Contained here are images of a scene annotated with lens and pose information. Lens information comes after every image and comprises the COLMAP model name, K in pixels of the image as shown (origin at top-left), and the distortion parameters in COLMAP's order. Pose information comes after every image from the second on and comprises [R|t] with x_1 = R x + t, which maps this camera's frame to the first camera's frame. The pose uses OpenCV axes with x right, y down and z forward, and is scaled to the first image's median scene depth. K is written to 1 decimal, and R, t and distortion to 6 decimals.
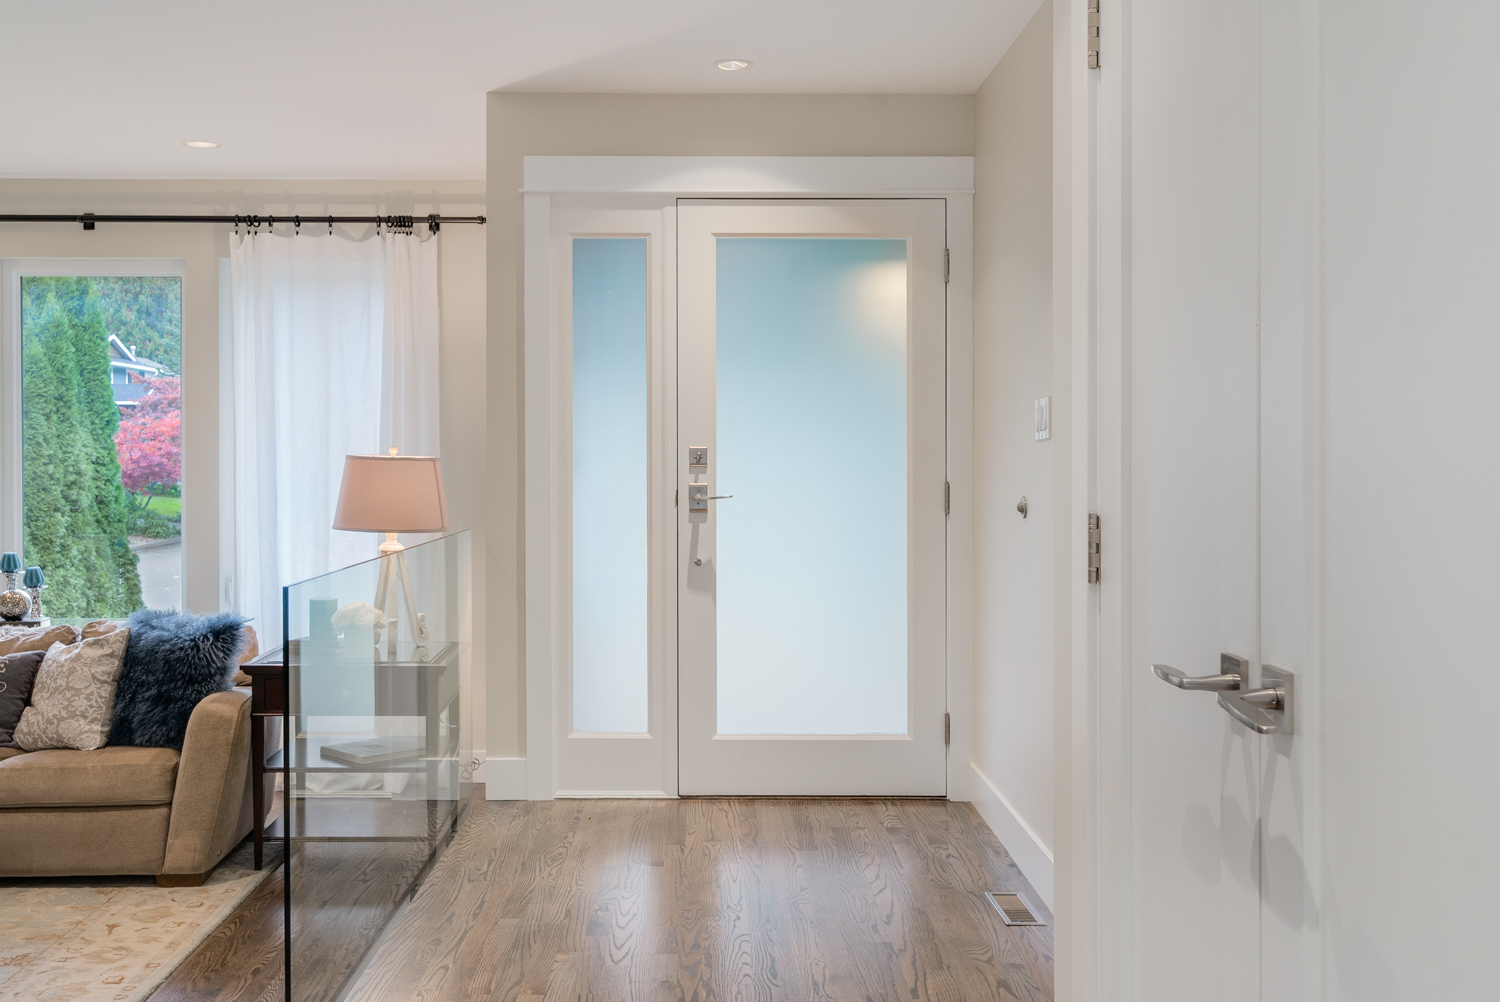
lens RADIAL K [[1546.5, 0, 749.0], [0, 1546.5, 503.0], [0, 0, 1]] dist [0.002356, 0.000000]
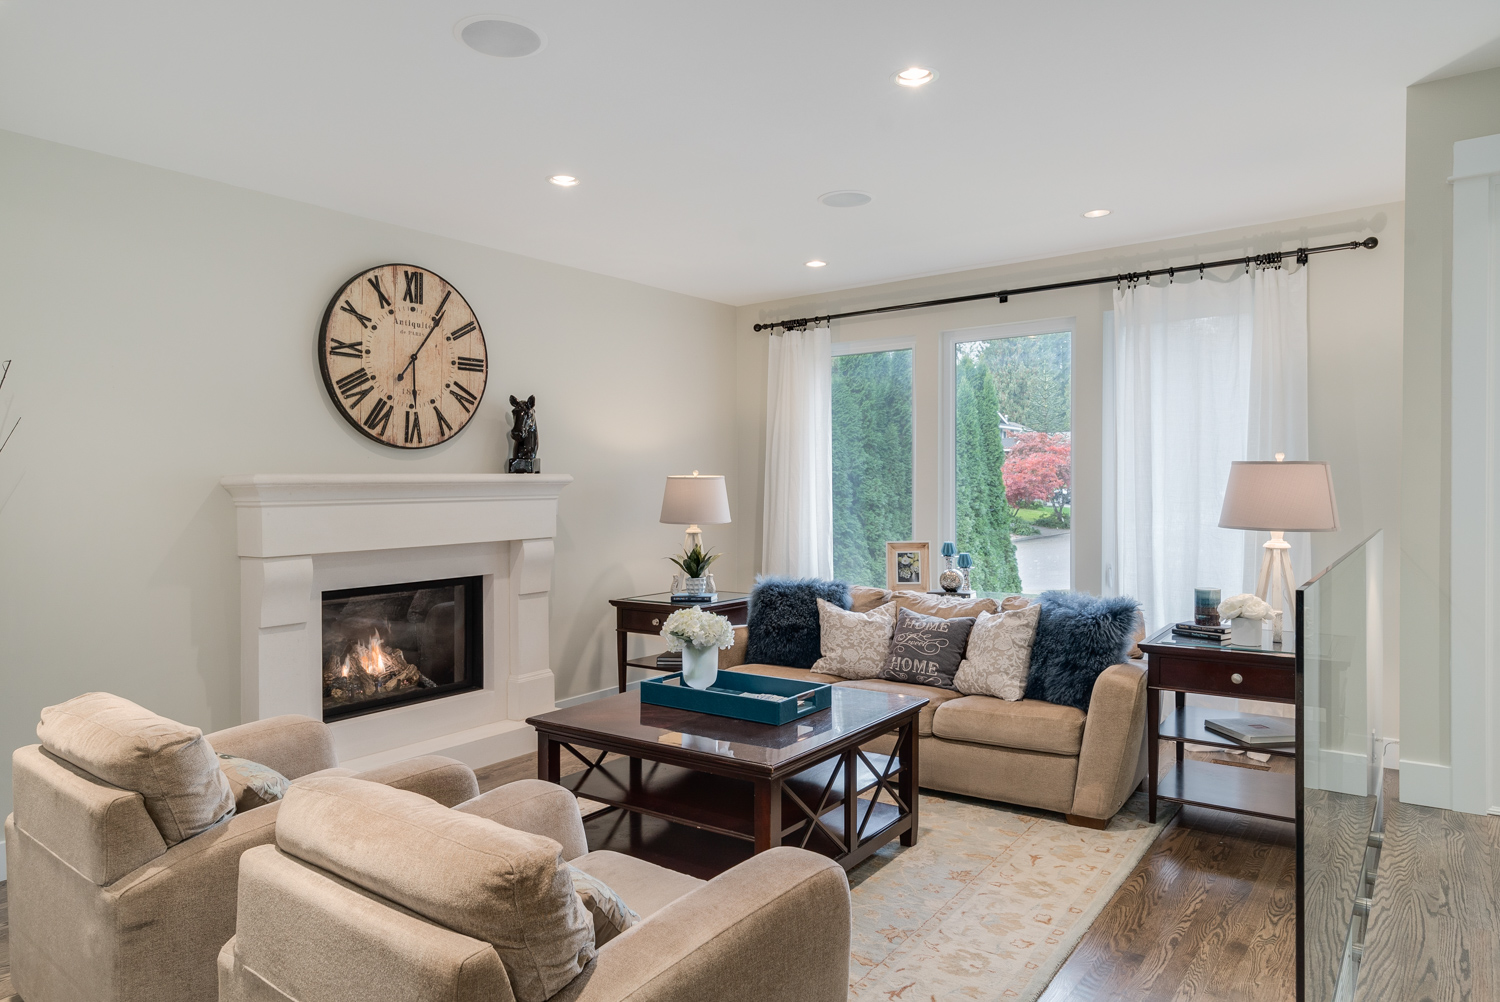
lens RADIAL K [[925.2, 0, 747.3], [0, 925.2, 506.8], [0, 0, 1]] dist [0.004583, 0.000018]
pose [[0.801912, 0.000054, -0.597442, -0.145322], [-0.006034, 0.999950, -0.008008, 0.009602], [0.597411, 0.010026, 0.801872, 0.261875]]
